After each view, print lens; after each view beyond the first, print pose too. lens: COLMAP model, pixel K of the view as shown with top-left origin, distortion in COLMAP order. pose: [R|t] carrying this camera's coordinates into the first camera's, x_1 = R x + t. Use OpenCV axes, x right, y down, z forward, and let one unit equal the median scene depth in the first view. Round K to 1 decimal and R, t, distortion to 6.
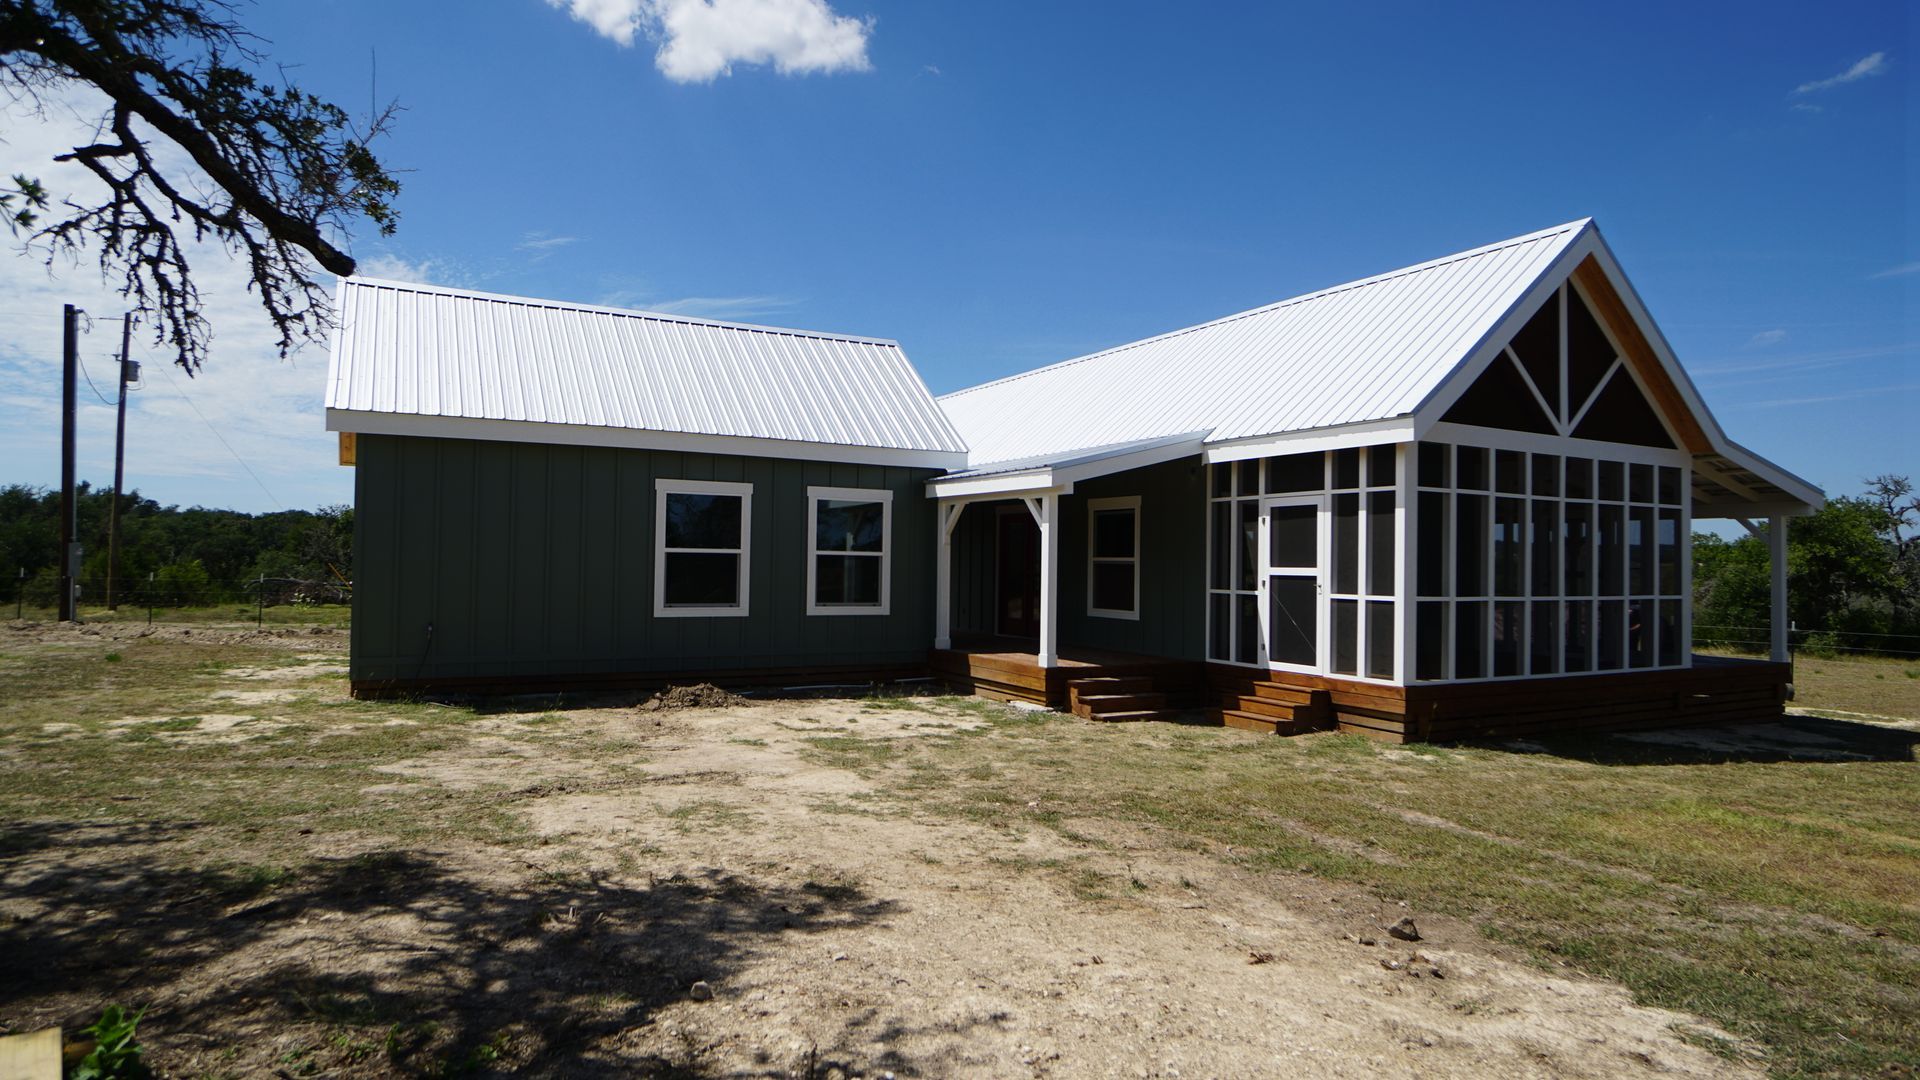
lens RADIAL K [[1127.0, 0, 966.4], [0, 1127.0, 553.9], [0, 0, 1]] dist [0.017033, -0.006367]
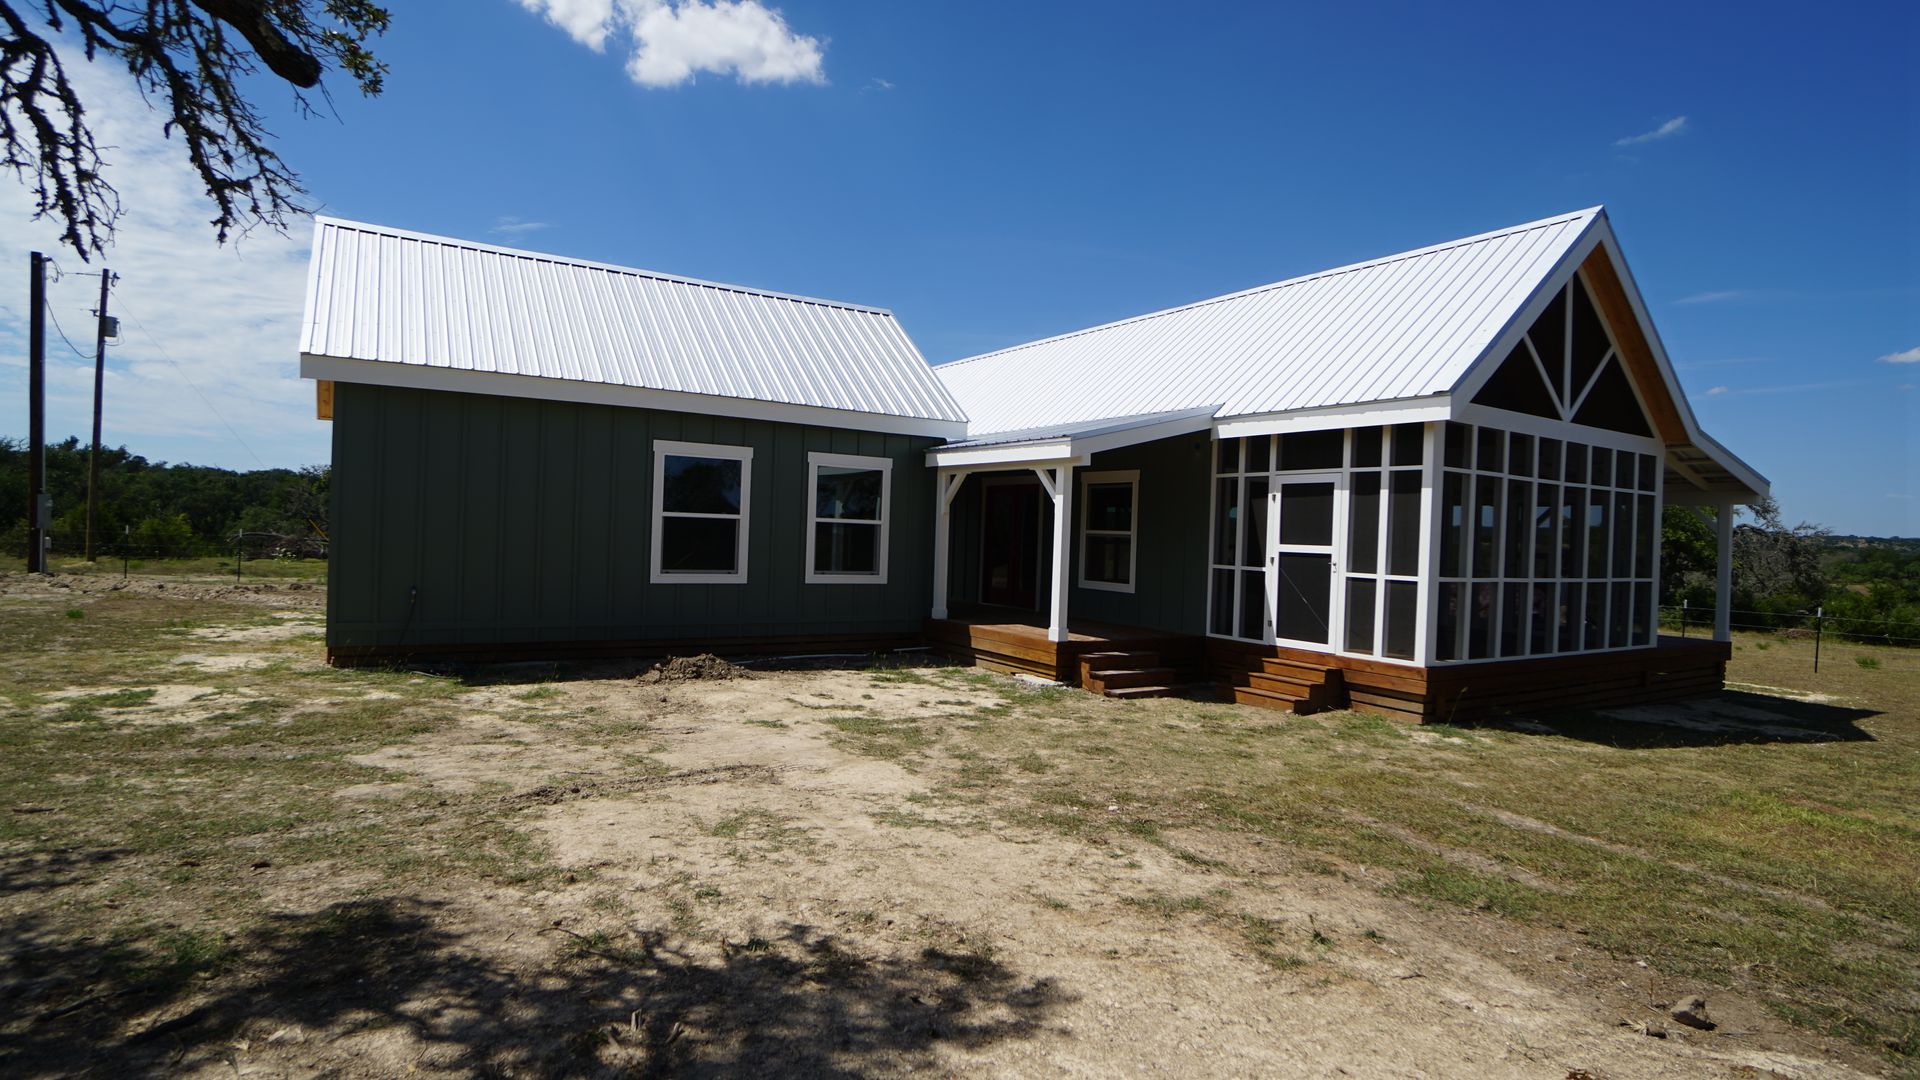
lens RADIAL K [[995.3, 0, 965.7], [0, 995.3, 551.9], [0, 0, 1]] dist [-0.018196, 0.013119]
pose [[0.997356, 0.018174, 0.070363, -0.074737], [-0.020207, 0.999396, 0.028289, -0.000637], [-0.069806, -0.029636, 0.997120, 0.146122]]
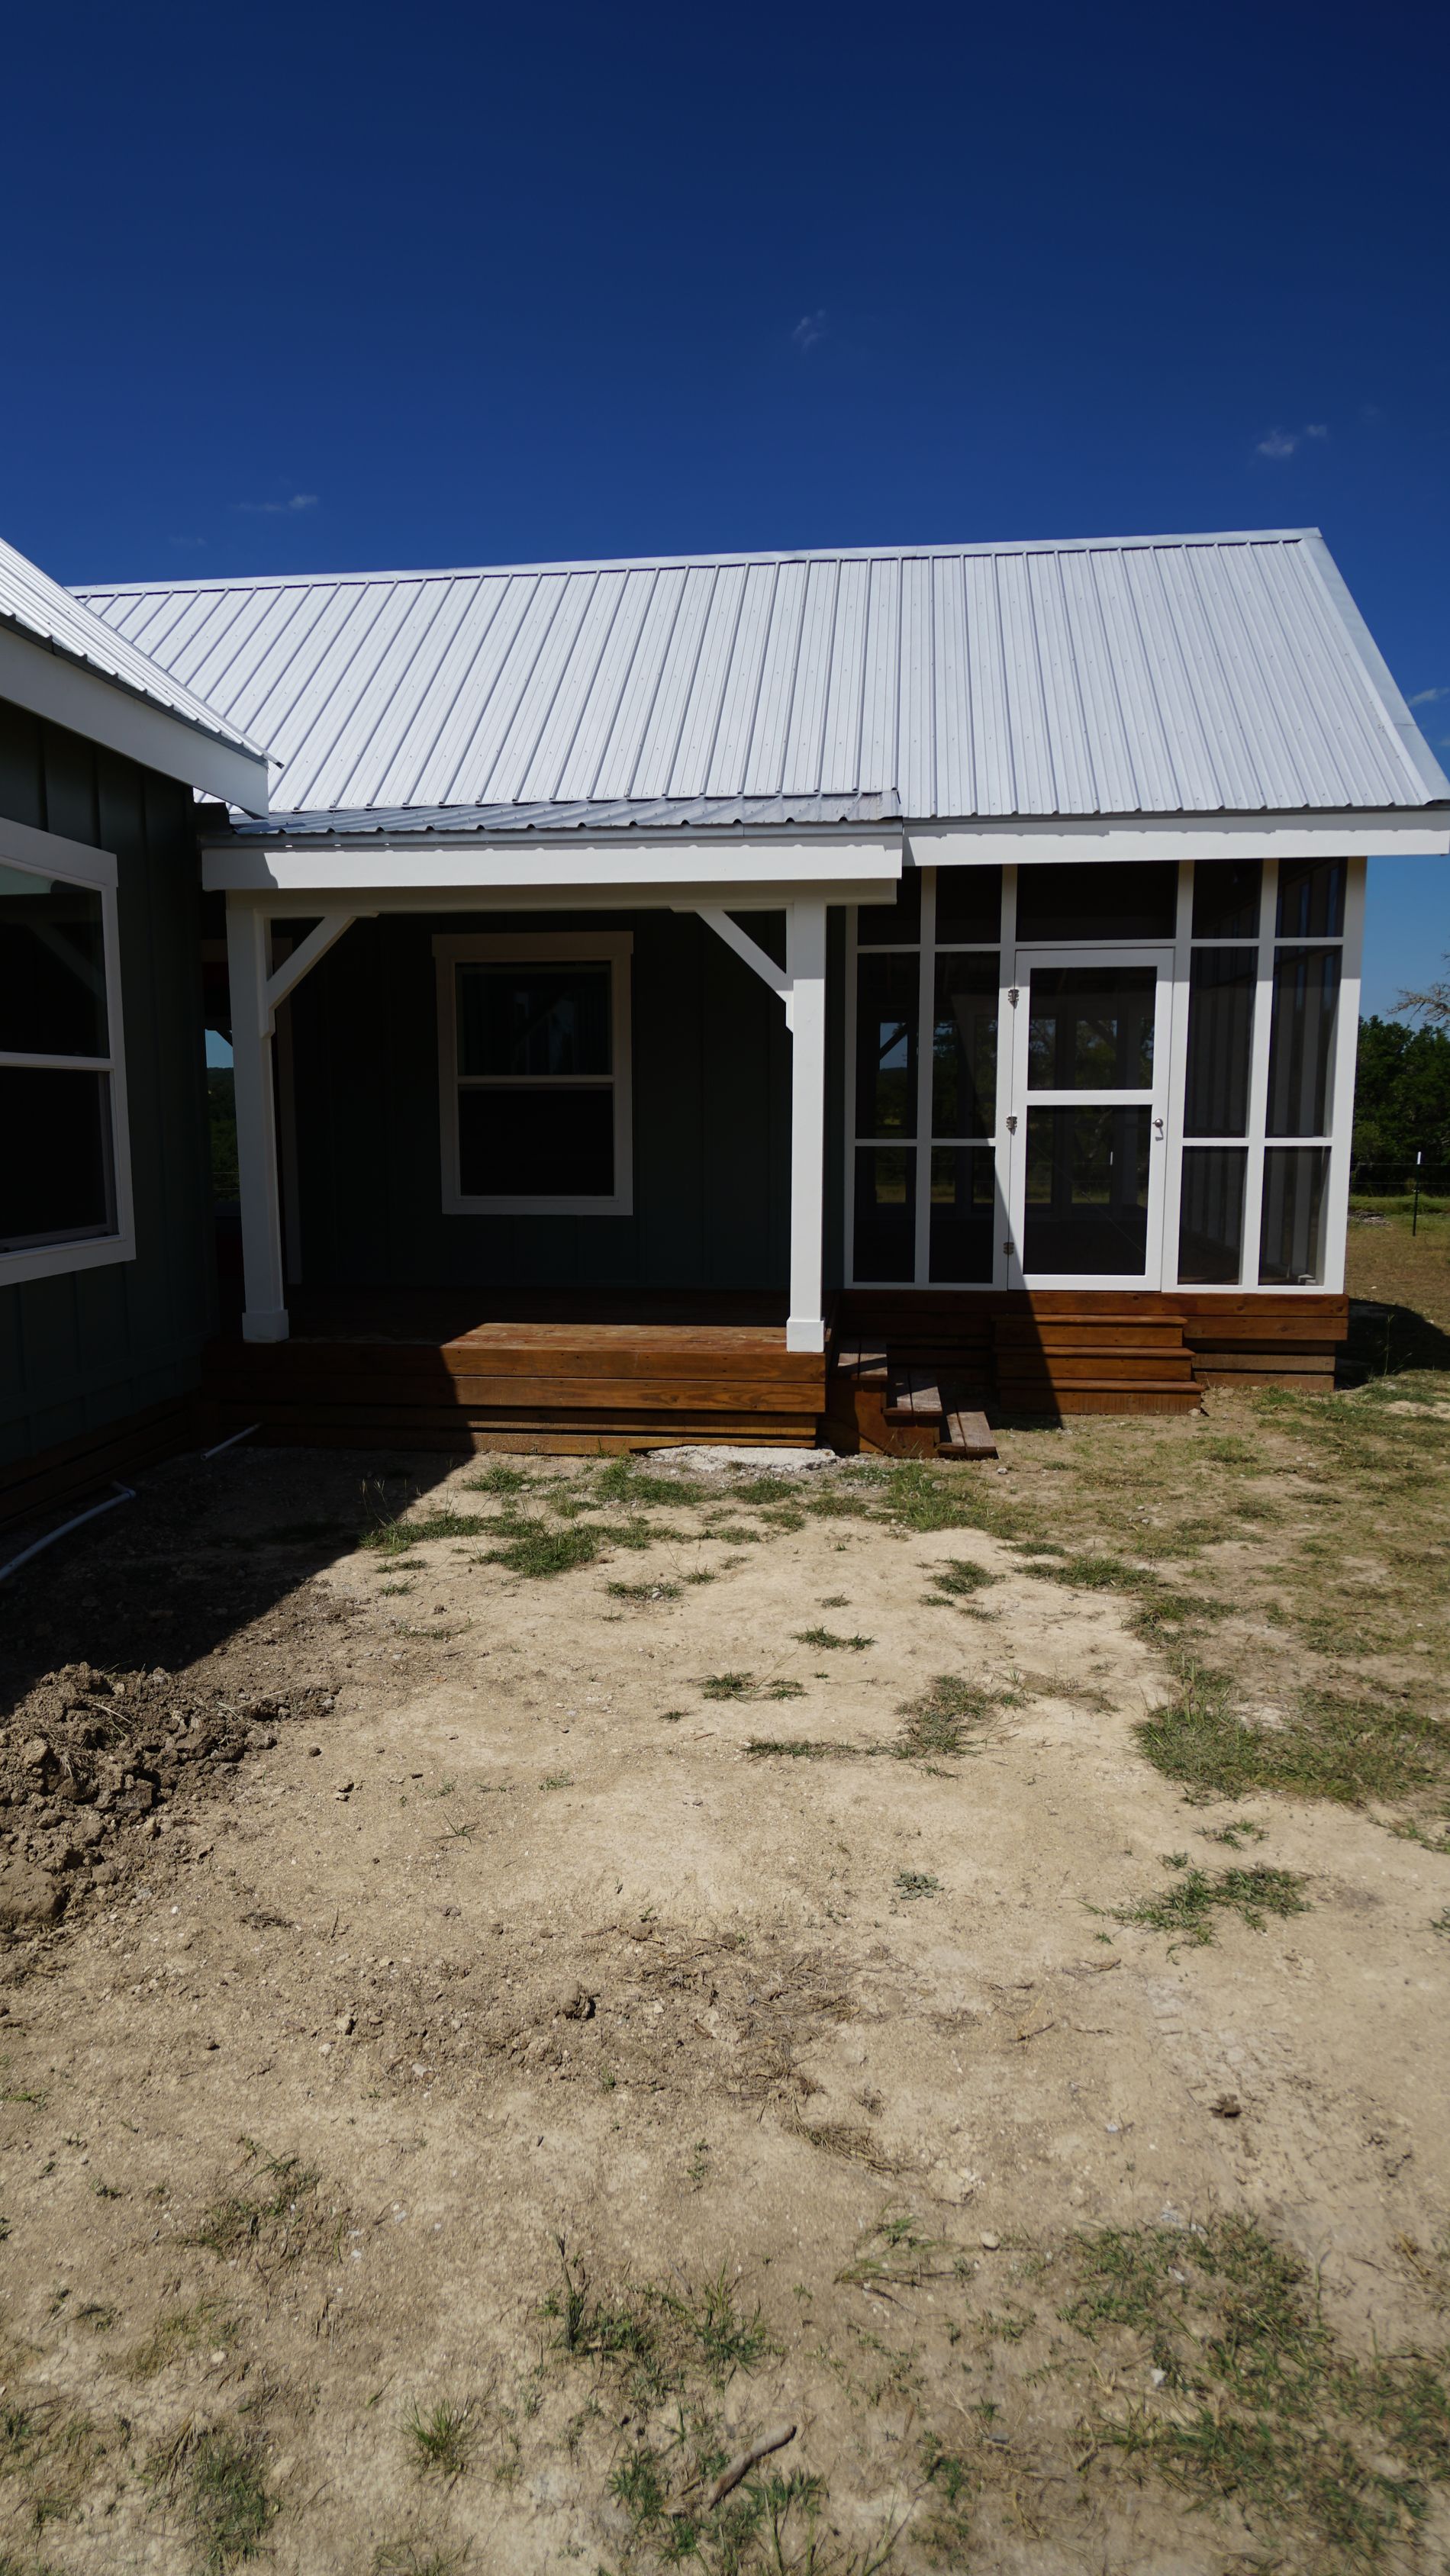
lens RADIAL K [[1512.2, 0, 738.3], [0, 1512.2, 1298.1], [0, 0, 1]] dist [0.017033, -0.006367]
pose [[0.570129, -0.123854, 0.812166, -0.387627], [0.005668, 0.989141, 0.146864, 0.003797], [-0.821536, -0.079128, 0.564640, 0.753071]]
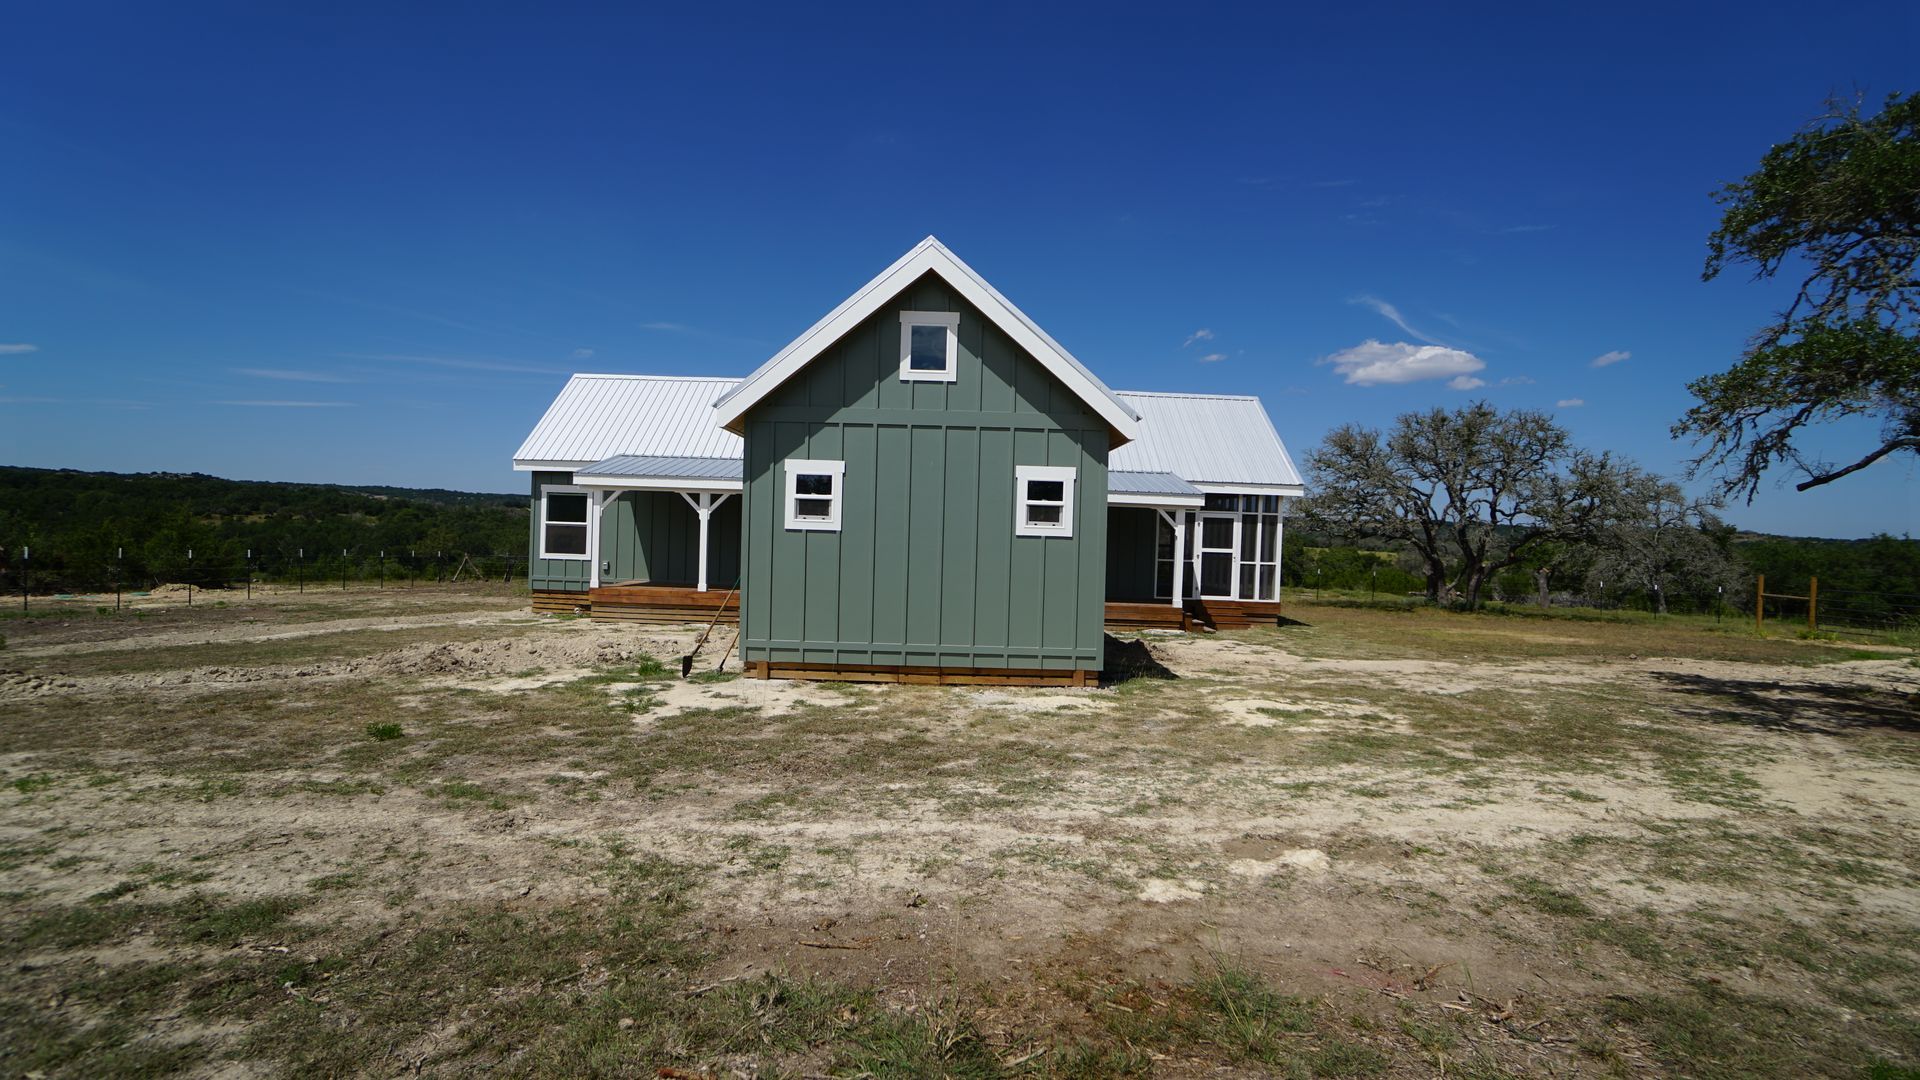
lens RADIAL K [[841.0, 0, 961.6], [0, 841.0, 534.7], [0, 0, 1]] dist [-0.064152, 0.020570]
pose [[0.472815, -0.006395, 0.881139, -1.279974], [-0.031934, 0.999192, 0.024387, -0.035412], [-0.880583, -0.039669, 0.472229, 0.716343]]
